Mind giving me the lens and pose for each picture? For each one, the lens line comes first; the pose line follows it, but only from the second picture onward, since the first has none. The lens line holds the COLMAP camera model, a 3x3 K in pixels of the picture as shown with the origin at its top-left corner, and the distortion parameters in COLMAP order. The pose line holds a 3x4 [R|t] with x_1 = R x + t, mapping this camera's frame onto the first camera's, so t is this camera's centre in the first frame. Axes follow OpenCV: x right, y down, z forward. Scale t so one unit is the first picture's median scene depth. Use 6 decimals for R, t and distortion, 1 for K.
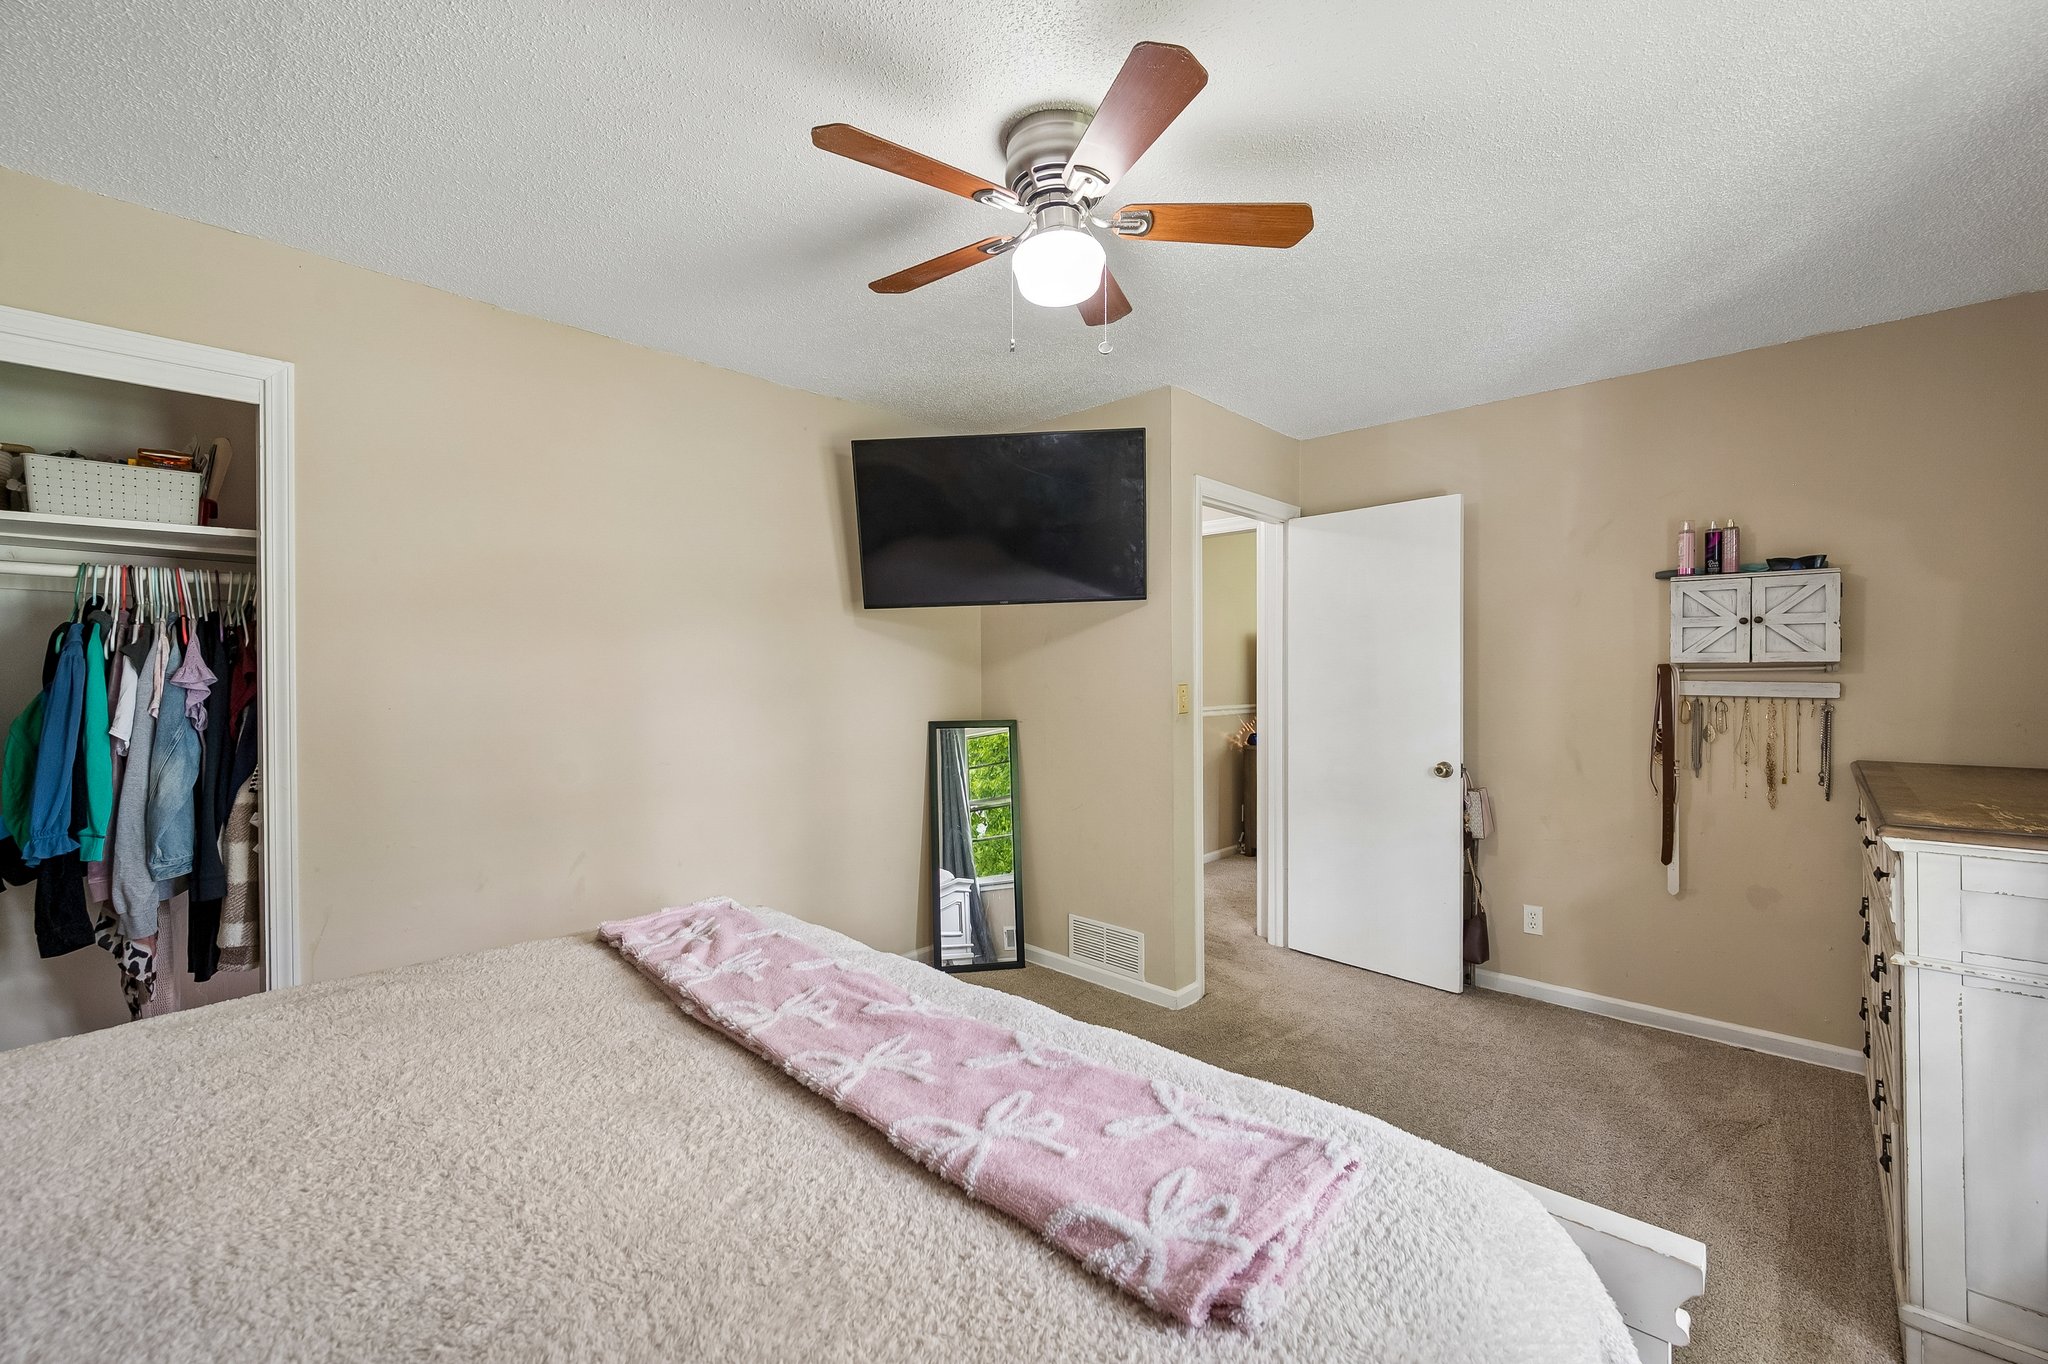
lens RADIAL K [[838.2, 0, 1024.0], [0, 838.2, 682.0], [0, 0, 1]] dist [0.001284, 0.000164]
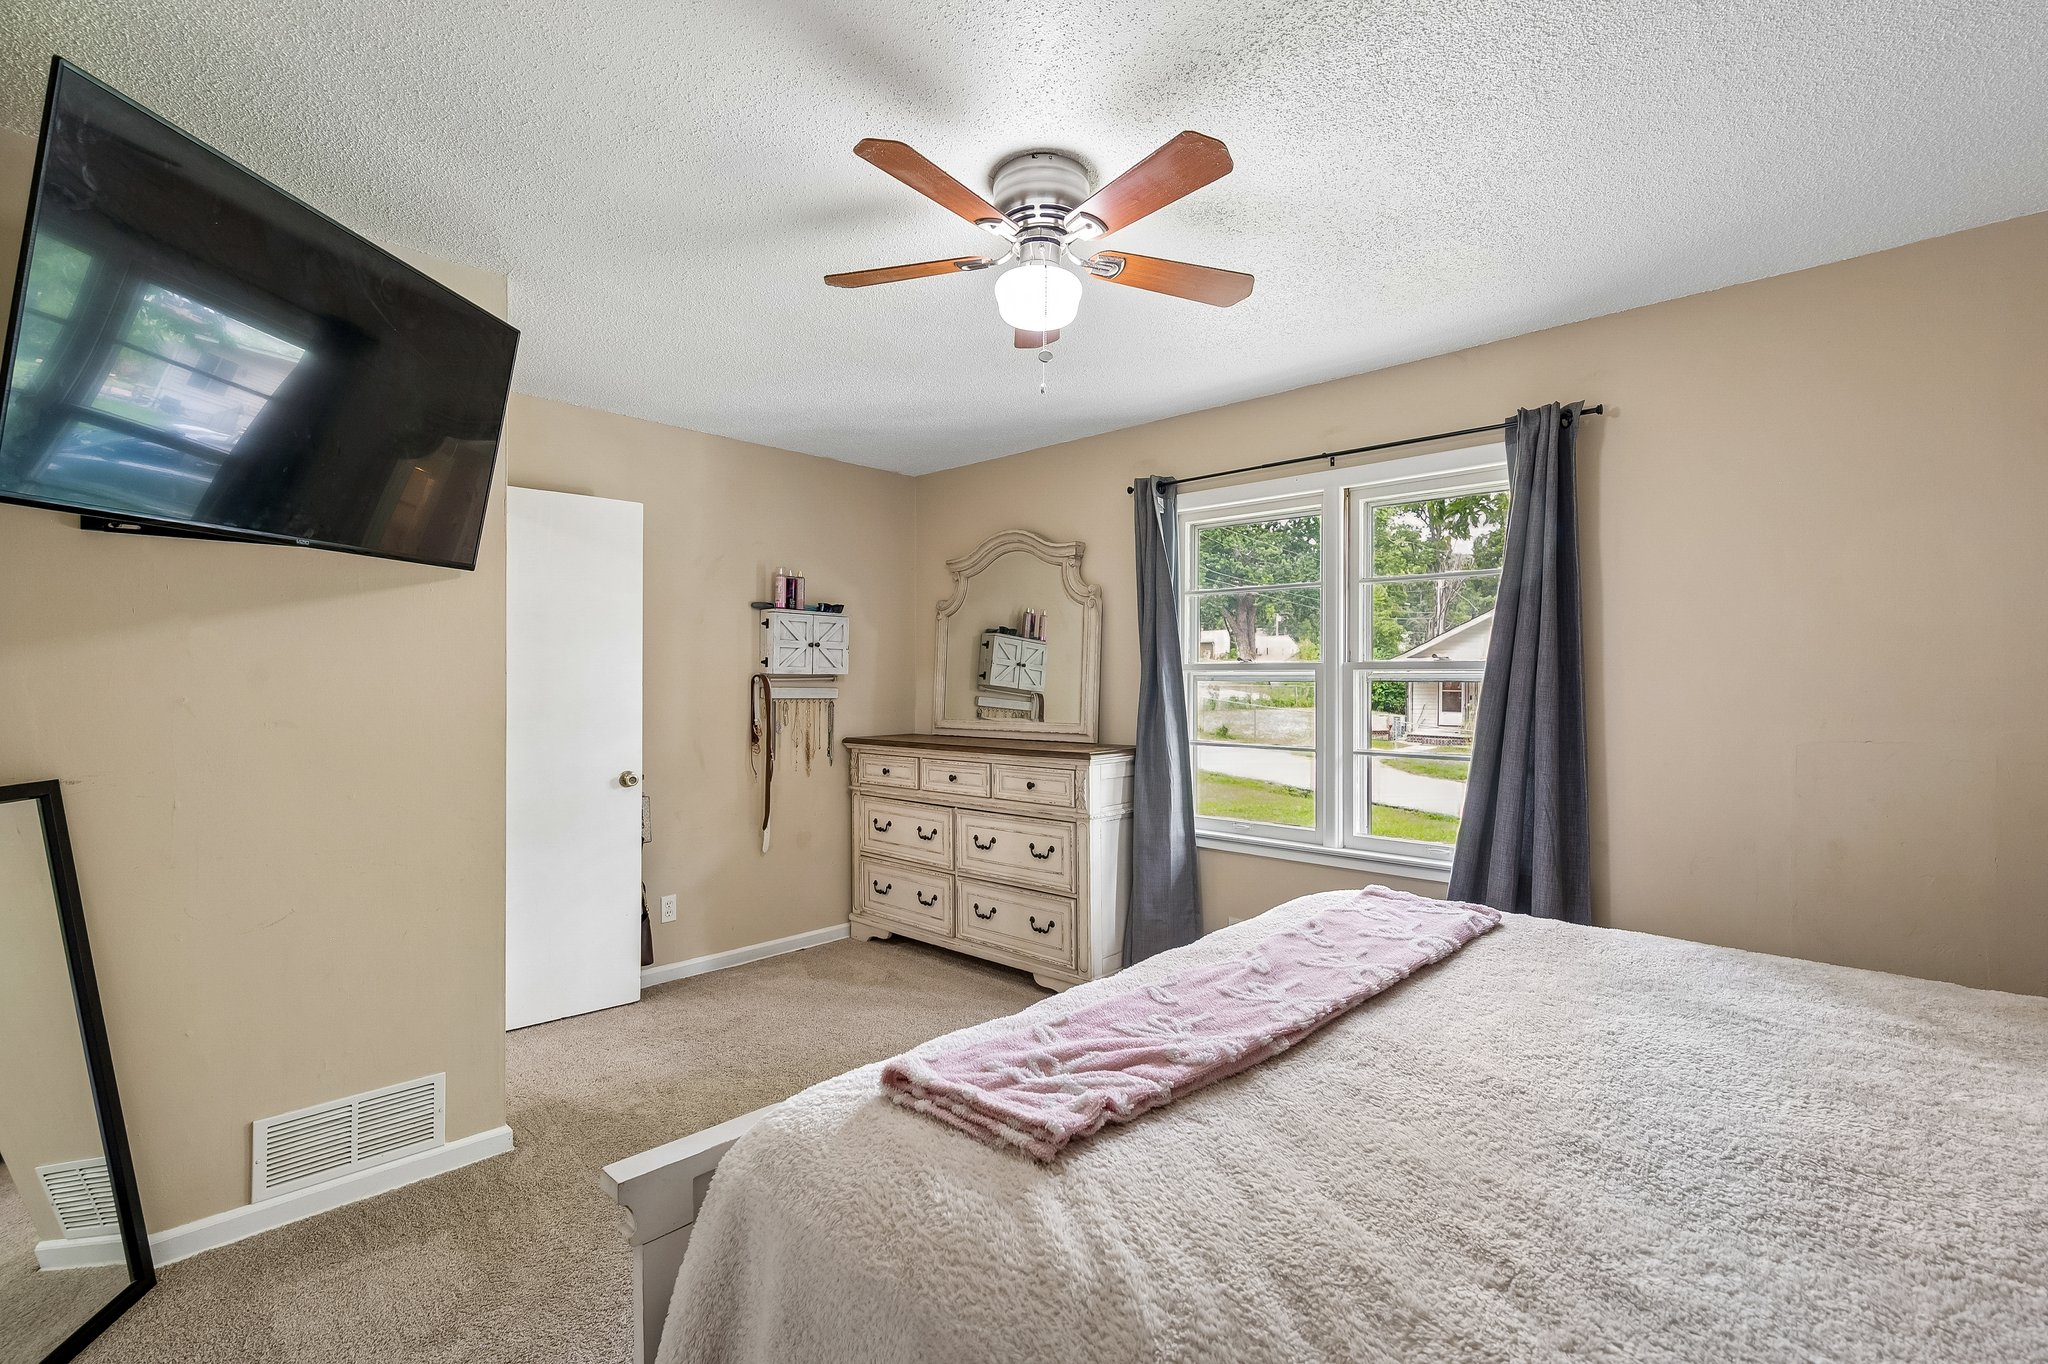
lens RADIAL K [[923.2, 0, 1024.0], [0, 923.2, 682.0], [0, 0, 1]] dist [0.004321, 0.000302]
pose [[-0.001840, 0.001891, 0.999997, -0.686416], [0.010696, 0.999941, -0.001871, -0.003067], [-0.999941, 0.010692, -0.001860, 0.625070]]
